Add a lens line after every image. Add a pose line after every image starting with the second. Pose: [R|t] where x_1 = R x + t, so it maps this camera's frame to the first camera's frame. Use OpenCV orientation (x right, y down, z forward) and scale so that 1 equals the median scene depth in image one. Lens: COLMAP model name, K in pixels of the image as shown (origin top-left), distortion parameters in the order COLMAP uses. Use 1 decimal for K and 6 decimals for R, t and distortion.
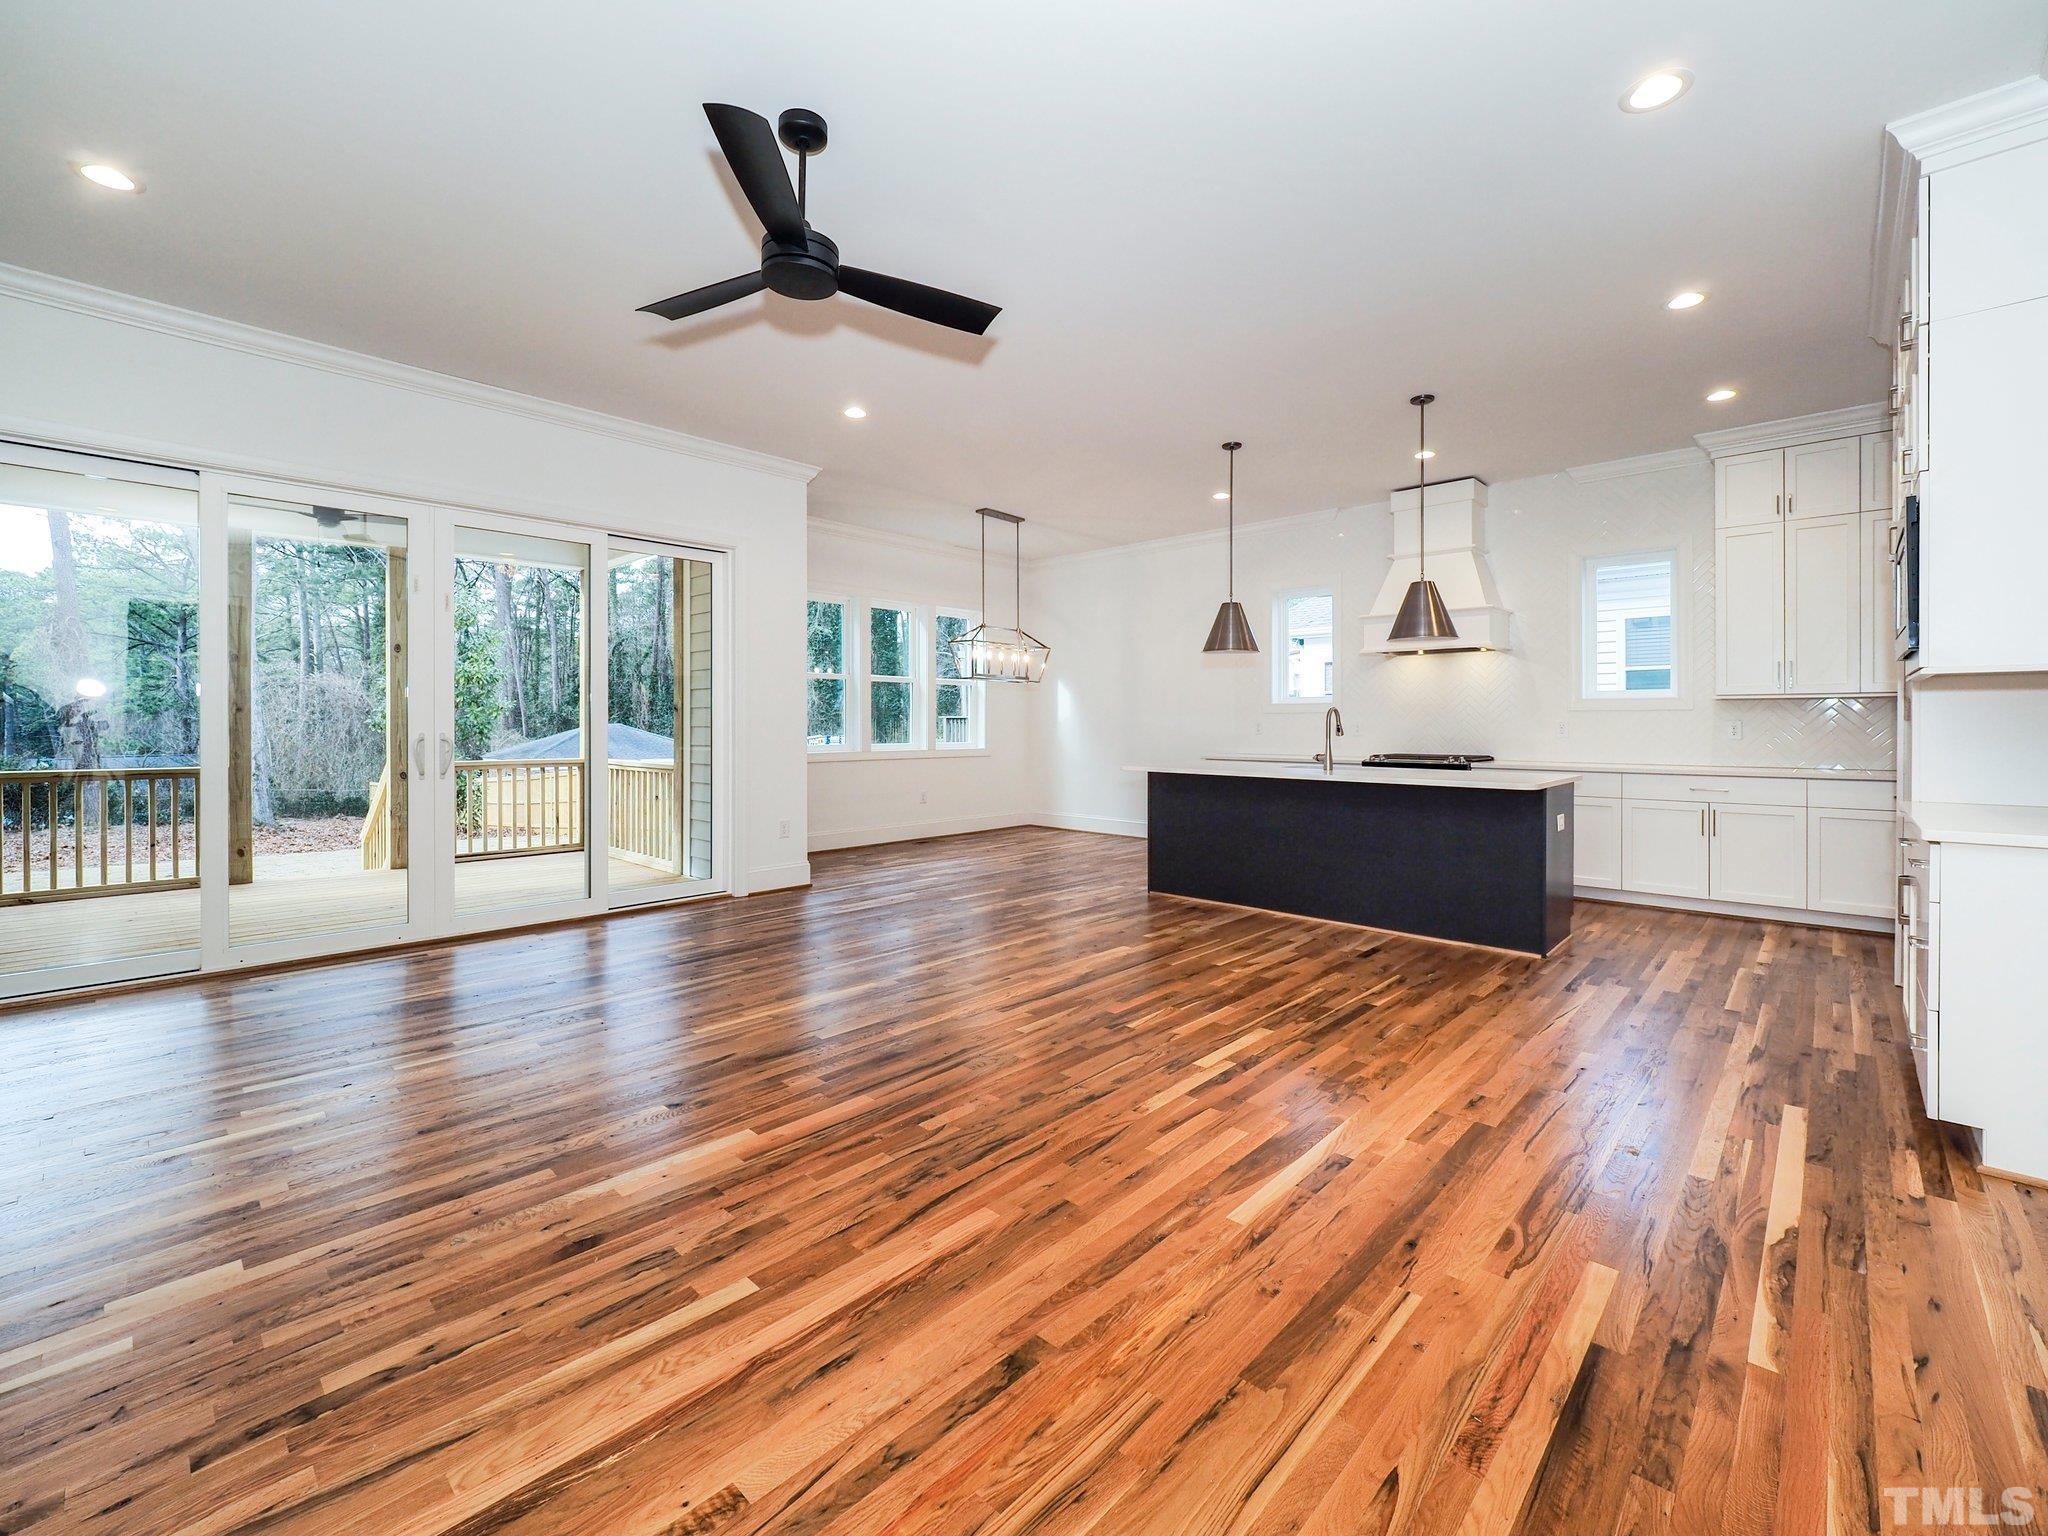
lens RADIAL K [[875.5, 0, 1041.7], [0, 875.5, 728.6], [0, 0, 1]] dist [-0.010885, 0.000042]
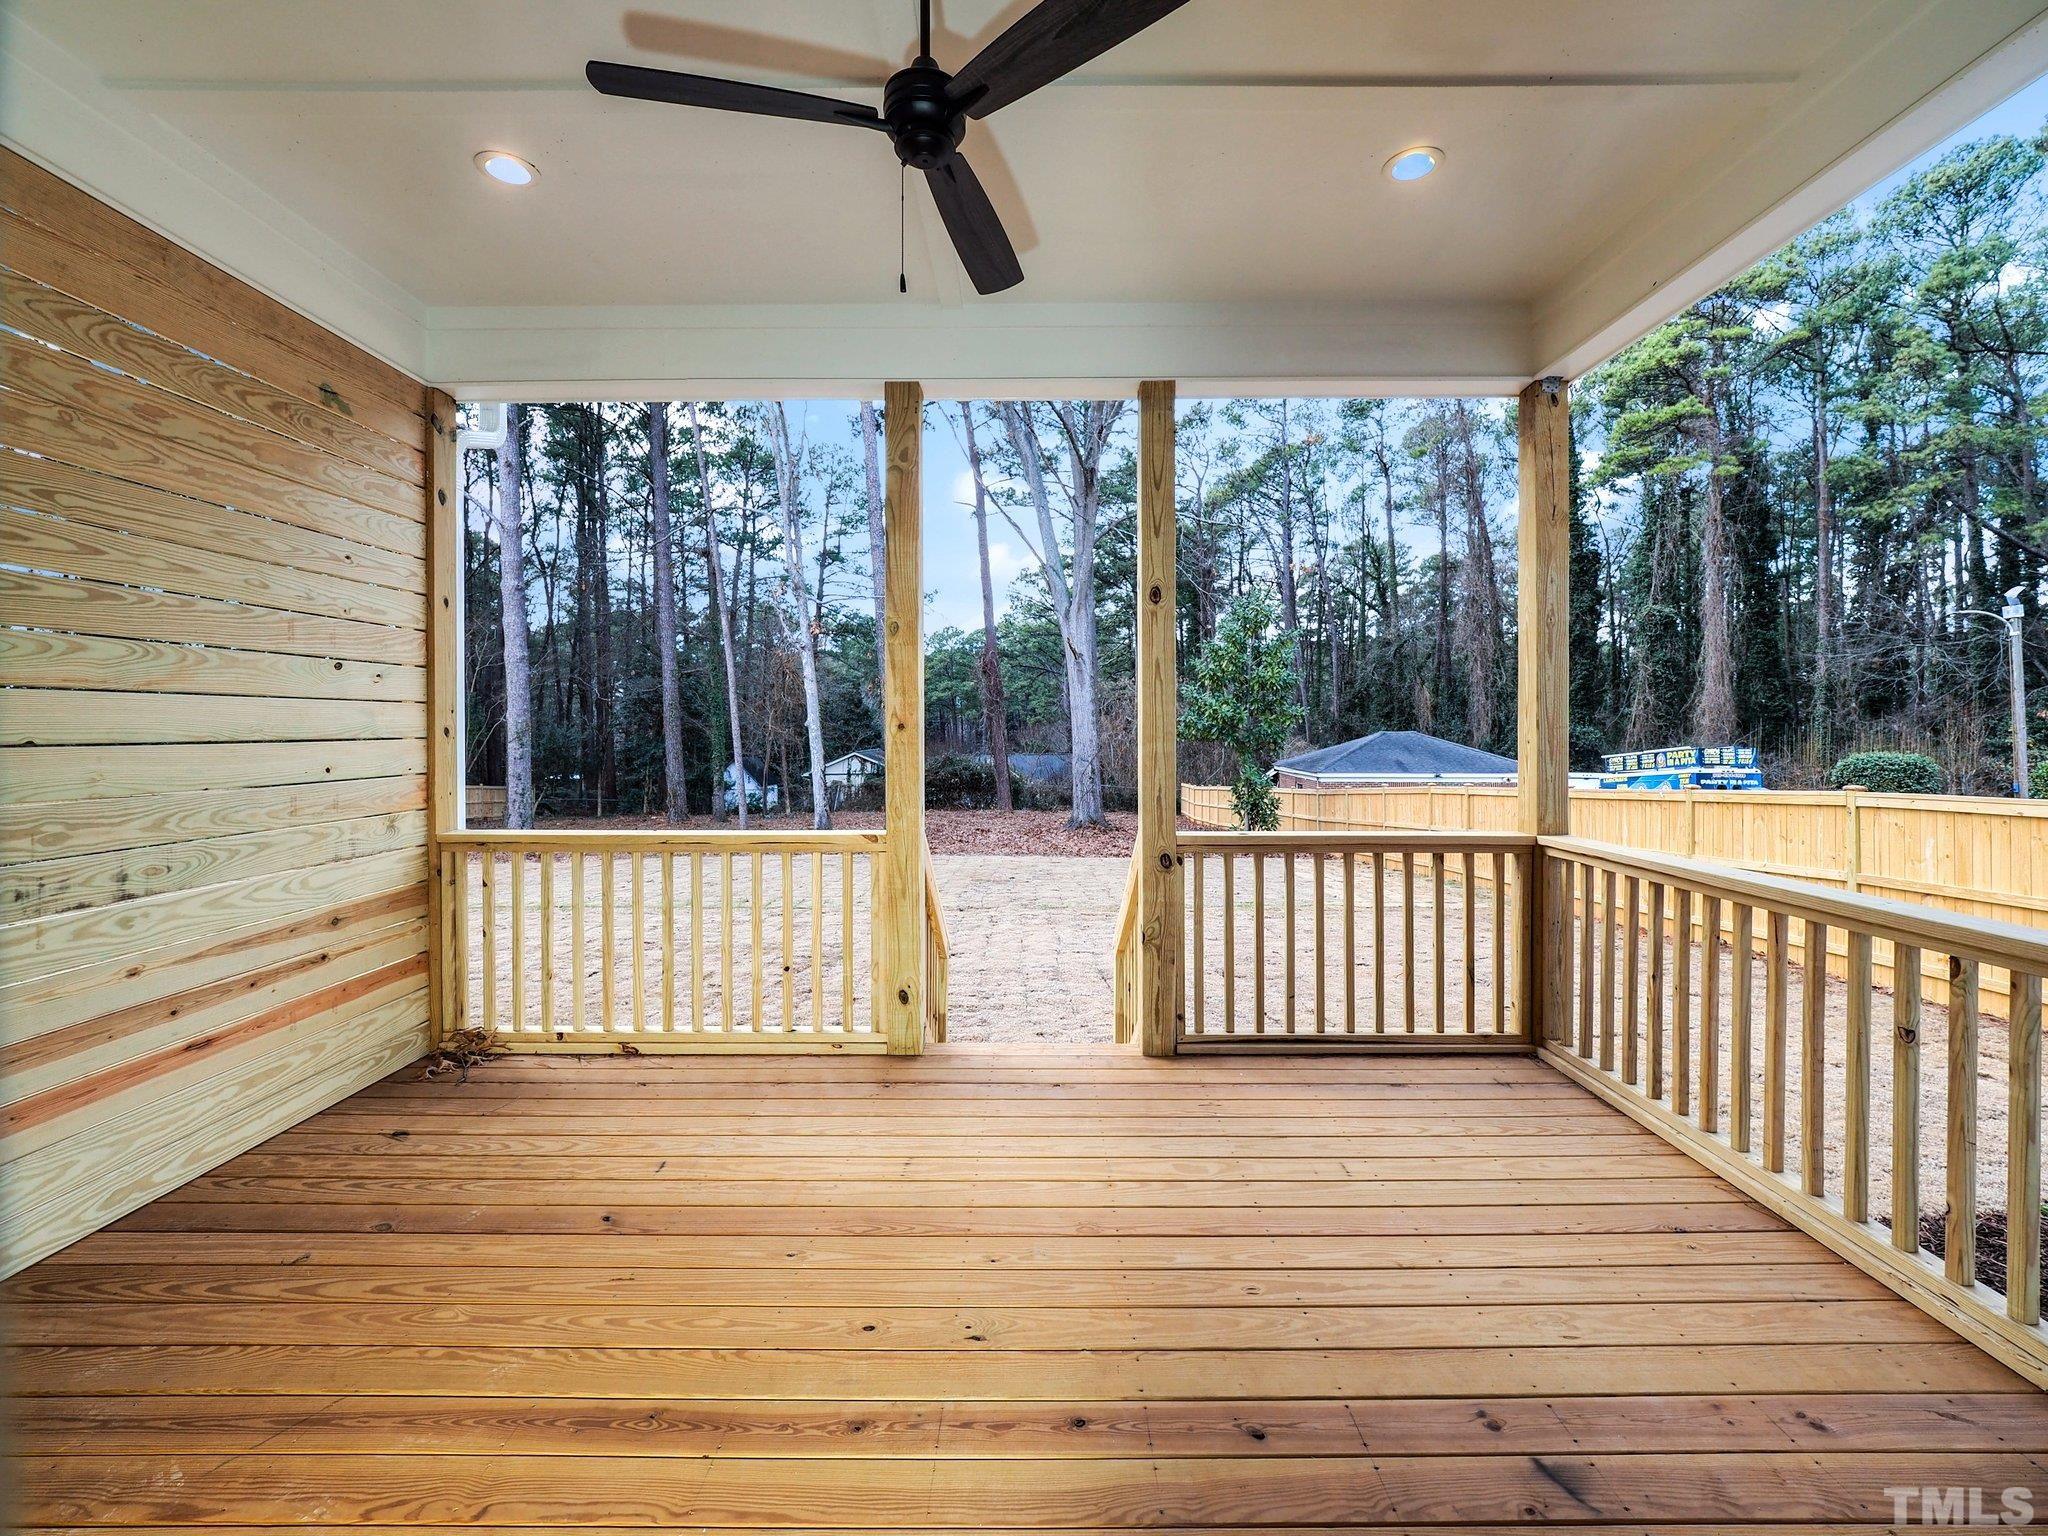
lens RADIAL K [[875.5, 0, 1027.4], [0, 875.5, 724.8], [0, 0, 1]] dist [-0.010885, 0.000042]
pose [[0.666442, -0.004963, -0.745541, -1.399039], [-0.003340, 0.999948, -0.009642, -0.051073], [0.745550, 0.008916, 0.666390, 2.045368]]
